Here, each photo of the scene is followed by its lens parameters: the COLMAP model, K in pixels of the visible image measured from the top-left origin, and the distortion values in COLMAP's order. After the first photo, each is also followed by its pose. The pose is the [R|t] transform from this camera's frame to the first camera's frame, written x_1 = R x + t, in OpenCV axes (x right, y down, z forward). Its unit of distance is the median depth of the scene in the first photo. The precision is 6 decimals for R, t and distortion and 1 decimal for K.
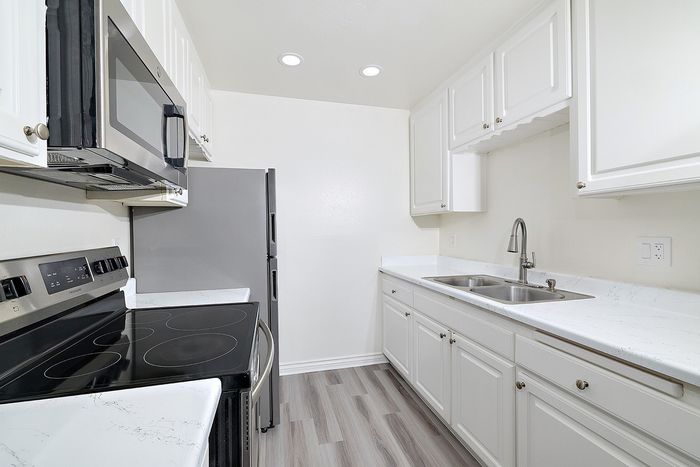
lens RADIAL K [[301.1, 0, 348.5], [0, 301.1, 235.6], [0, 0, 1]] dist [-0.000756, 0.000029]
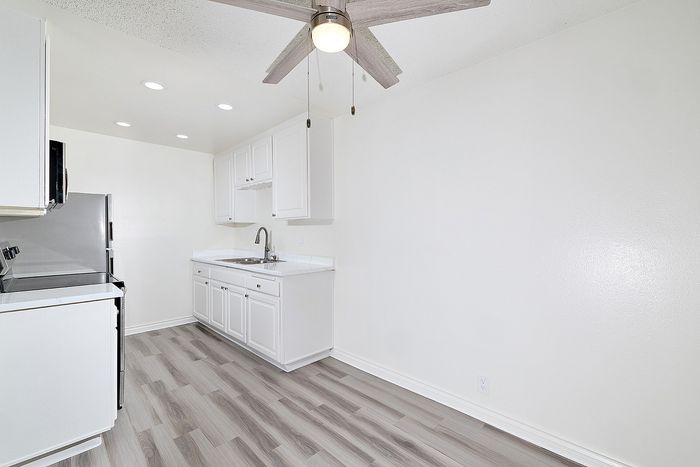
lens RADIAL K [[301.1, 0, 347.8], [0, 301.1, 234.3], [0, 0, 1]] dist [-0.000756, 0.000029]
pose [[0.862766, 0.000484, 0.505603, 0.030484], [0.006572, 0.999904, -0.012173, 0.019192], [-0.505561, 0.013825, 0.862680, -1.020817]]
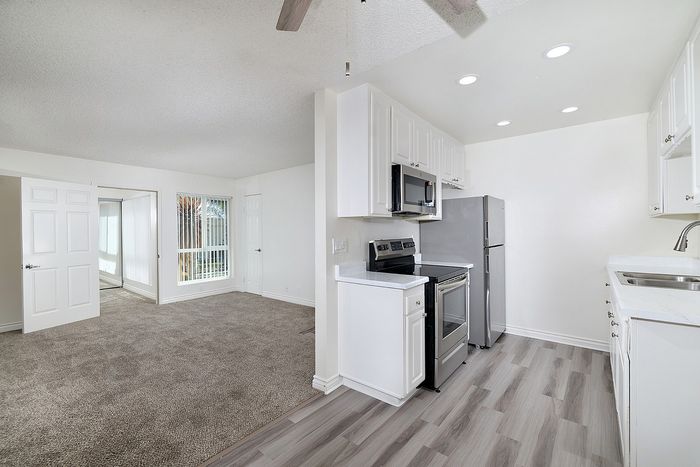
lens RADIAL K [[301.1, 0, 346.7], [0, 301.1, 223.9], [0, 0, 1]] dist [-0.000756, 0.000029]
pose [[0.587473, -0.015722, -0.809091, 0.672455], [-0.013329, 0.999488, -0.029099, 0.001700], [0.809134, 0.027879, 0.586962, -0.653670]]
